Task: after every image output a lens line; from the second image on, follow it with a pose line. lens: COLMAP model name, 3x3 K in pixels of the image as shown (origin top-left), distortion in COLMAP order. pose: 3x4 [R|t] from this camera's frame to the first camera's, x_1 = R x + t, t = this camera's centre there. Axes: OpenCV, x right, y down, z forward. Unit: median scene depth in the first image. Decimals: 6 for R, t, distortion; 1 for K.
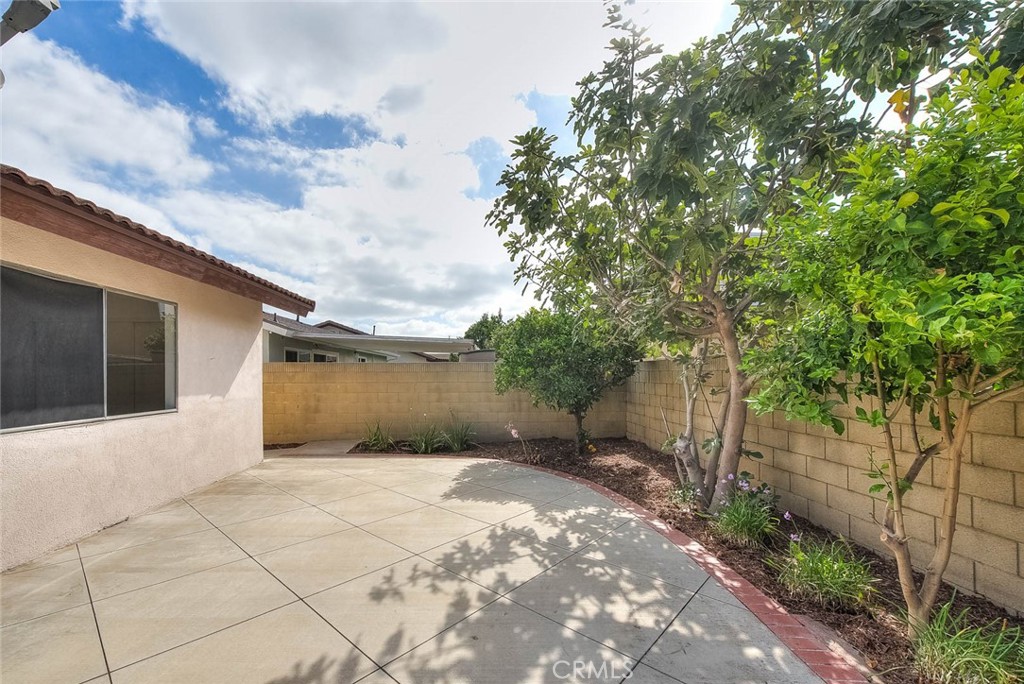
lens RADIAL K [[417.5, 0, 509.5], [0, 417.5, 374.8], [0, 0, 1]] dist [0.000539, 0.000053]
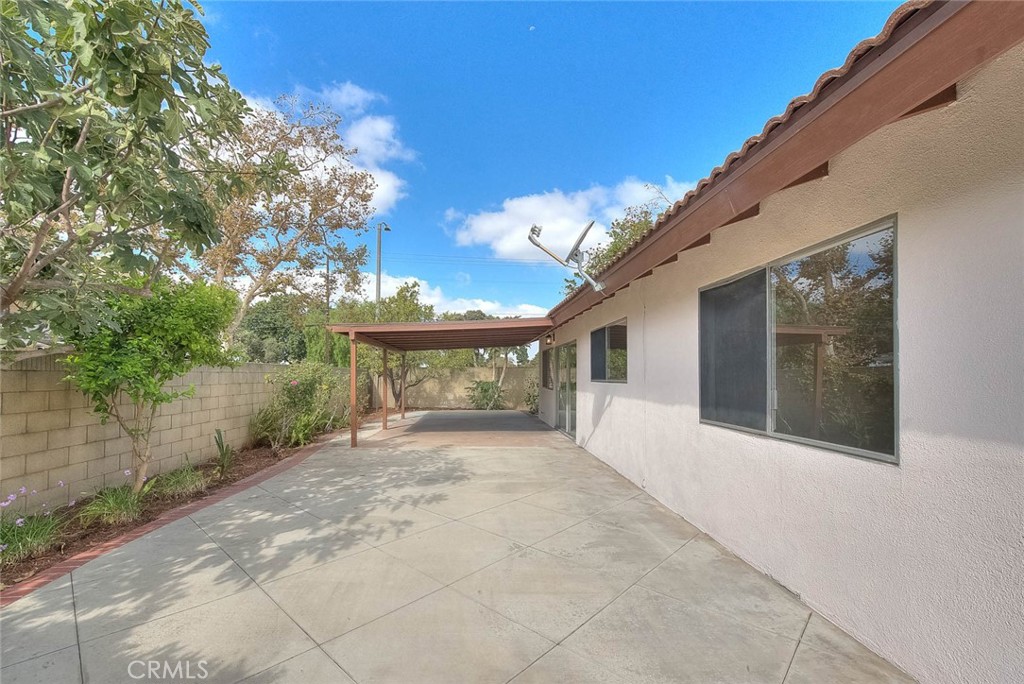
lens RADIAL K [[417.5, 0, 509.5], [0, 417.5, 374.8], [0, 0, 1]] dist [0.000539, 0.000053]
pose [[-0.999991, 0.001202, 0.004020, -0.554131], [0.001210, 0.999997, 0.001927, -0.007991], [-0.004018, 0.001932, -0.999990, 2.006170]]
